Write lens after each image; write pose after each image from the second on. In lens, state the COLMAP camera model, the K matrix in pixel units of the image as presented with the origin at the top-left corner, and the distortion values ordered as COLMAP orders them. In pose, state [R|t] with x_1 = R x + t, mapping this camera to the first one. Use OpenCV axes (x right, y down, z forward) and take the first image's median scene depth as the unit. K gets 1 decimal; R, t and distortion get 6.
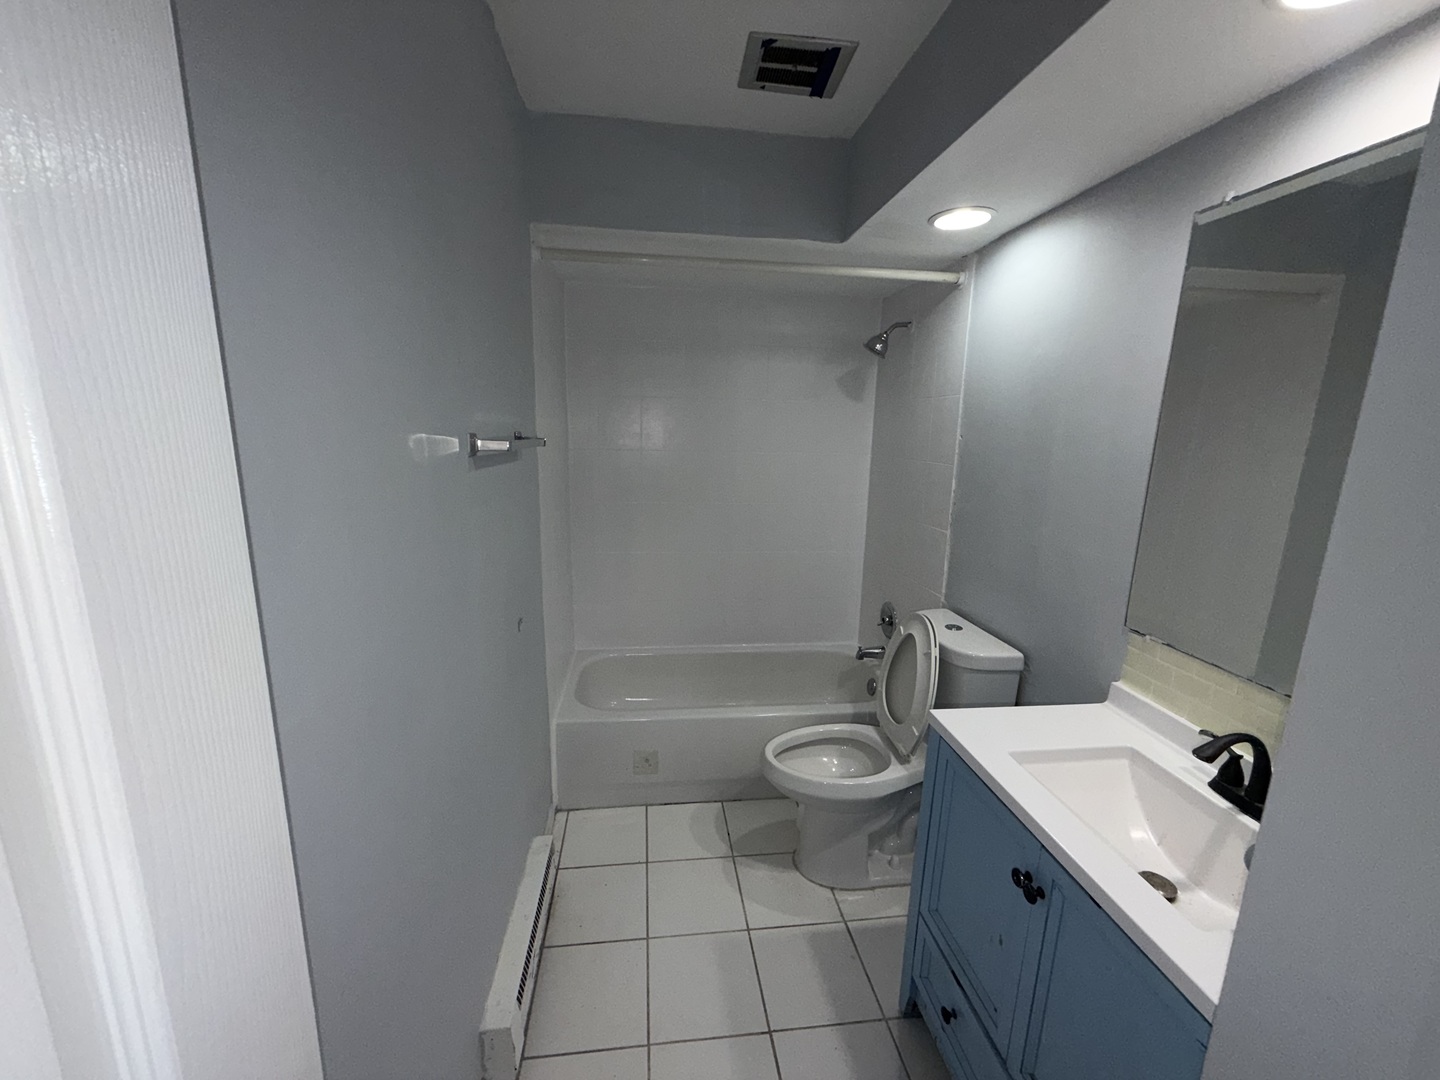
lens RADIAL K [[572.0, 0, 716.8], [0, 572.0, 537.9], [0, 0, 1]] dist [0.000191, 0.000128]
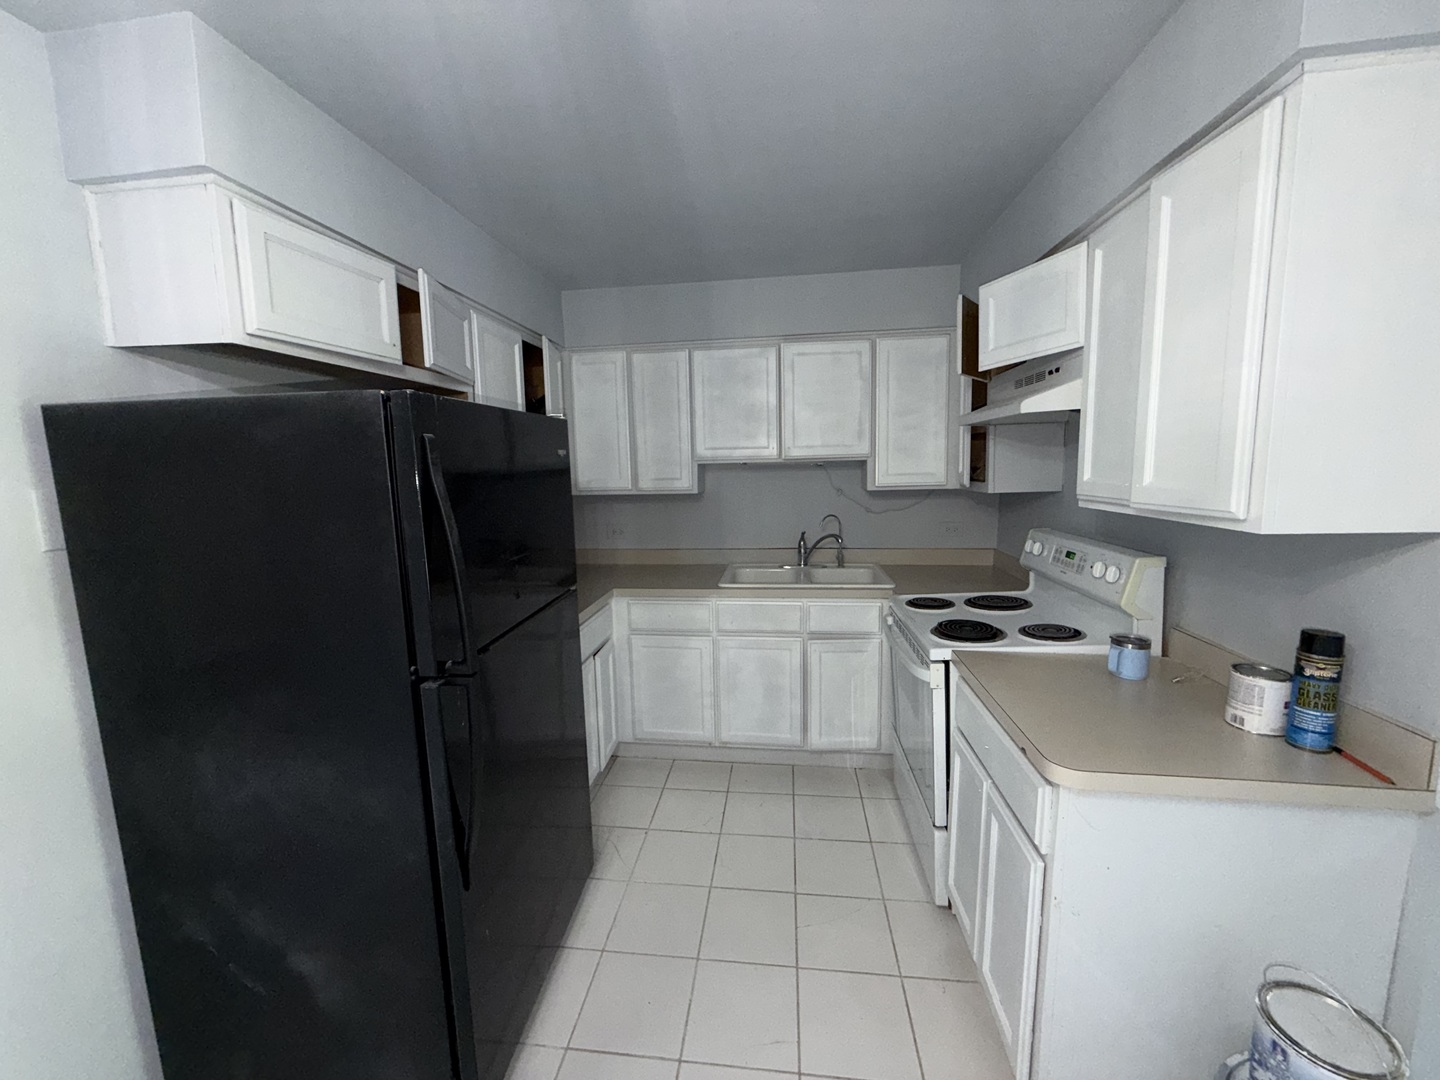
lens RADIAL K [[572.0, 0, 719.8], [0, 572.0, 536.4], [0, 0, 1]] dist [0.000191, 0.000128]
pose [[0.968433, -0.015404, -0.248796, 0.030033], [-0.004151, 0.996954, -0.077883, 0.046225], [0.249238, 0.076457, 0.965419, -0.221367]]
